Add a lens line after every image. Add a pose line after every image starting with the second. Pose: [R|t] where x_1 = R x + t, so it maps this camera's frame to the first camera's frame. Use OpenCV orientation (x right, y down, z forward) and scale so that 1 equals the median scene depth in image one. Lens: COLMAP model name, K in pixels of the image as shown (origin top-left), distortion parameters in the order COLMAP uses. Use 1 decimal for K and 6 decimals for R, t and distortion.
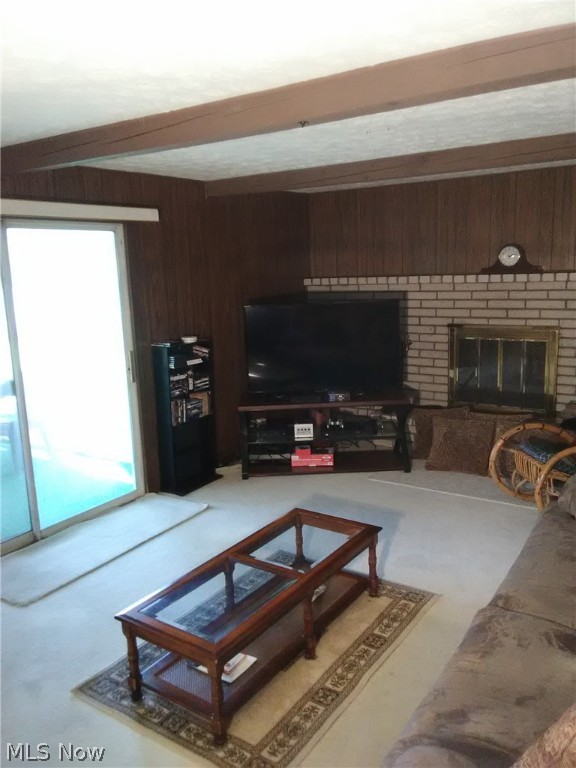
lens RADIAL K [[624.9, 0, 283.0], [0, 624.9, 385.7], [0, 0, 1]] dist [0.026278, 0.000550]
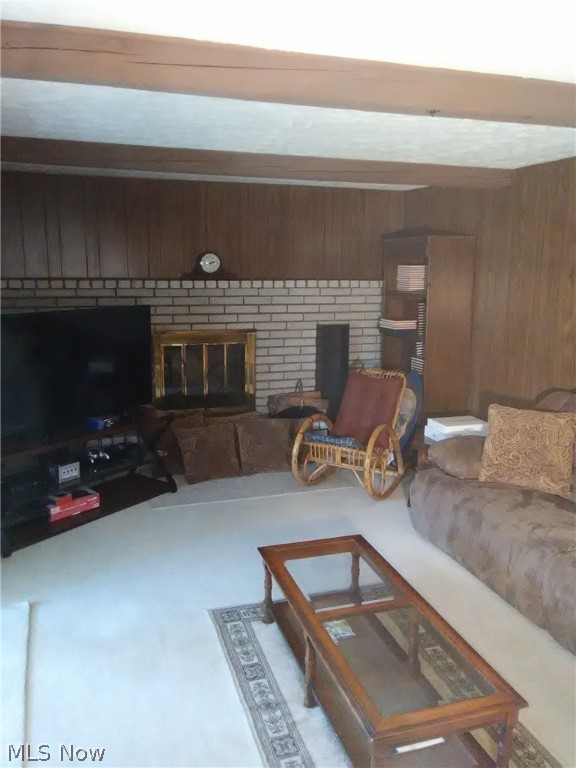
lens RADIAL K [[624.9, 0, 283.0], [0, 624.9, 385.7], [0, 0, 1]] dist [0.026278, 0.000550]
pose [[0.618425, -0.110139, 0.778088, -0.398126], [0.119935, 0.991759, 0.045060, -0.039238], [-0.776638, 0.065453, 0.626538, 0.281247]]
